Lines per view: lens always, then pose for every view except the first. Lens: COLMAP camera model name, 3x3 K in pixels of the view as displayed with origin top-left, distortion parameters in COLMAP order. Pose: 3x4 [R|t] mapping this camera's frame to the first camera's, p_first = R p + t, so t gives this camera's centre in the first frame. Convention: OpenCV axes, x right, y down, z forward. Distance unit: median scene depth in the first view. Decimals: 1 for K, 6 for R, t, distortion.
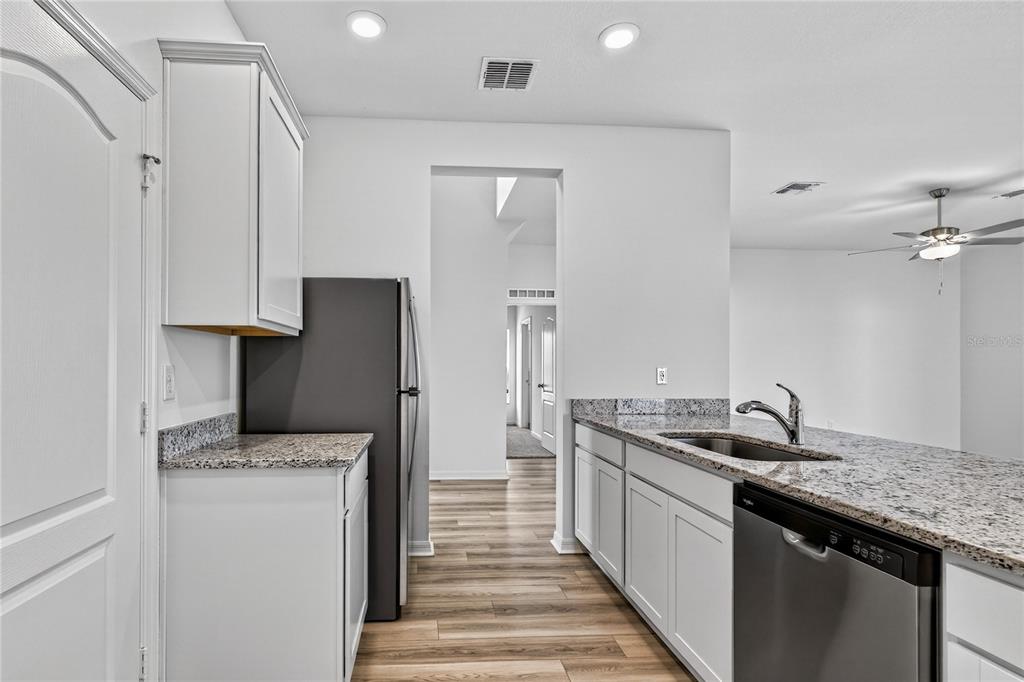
lens RADIAL K [[501.3, 0, 454.5], [0, 501.3, 365.9], [0, 0, 1]] dist [0.000208, 0.000699]
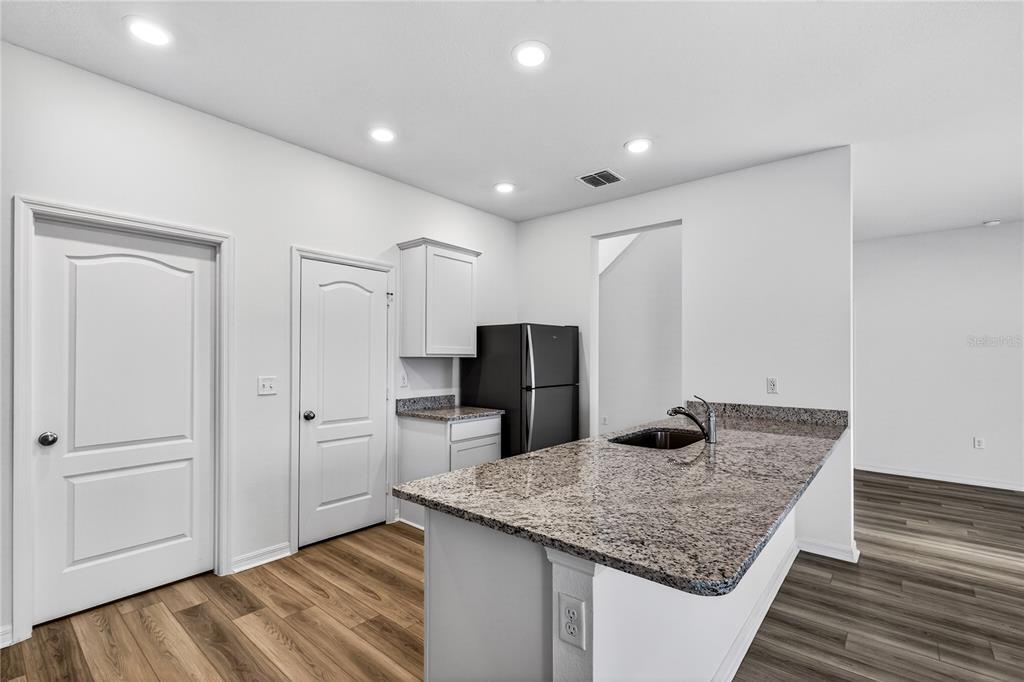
lens RADIAL K [[458.4, 0, 510.7], [0, 458.4, 351.5], [0, 0, 1]] dist [-0.002900, 0.001700]
pose [[0.731074, -0.004082, -0.682286, 0.963978], [-0.003852, 0.999941, -0.010110, -0.061102], [0.682287, 0.010020, 0.731015, -0.200018]]
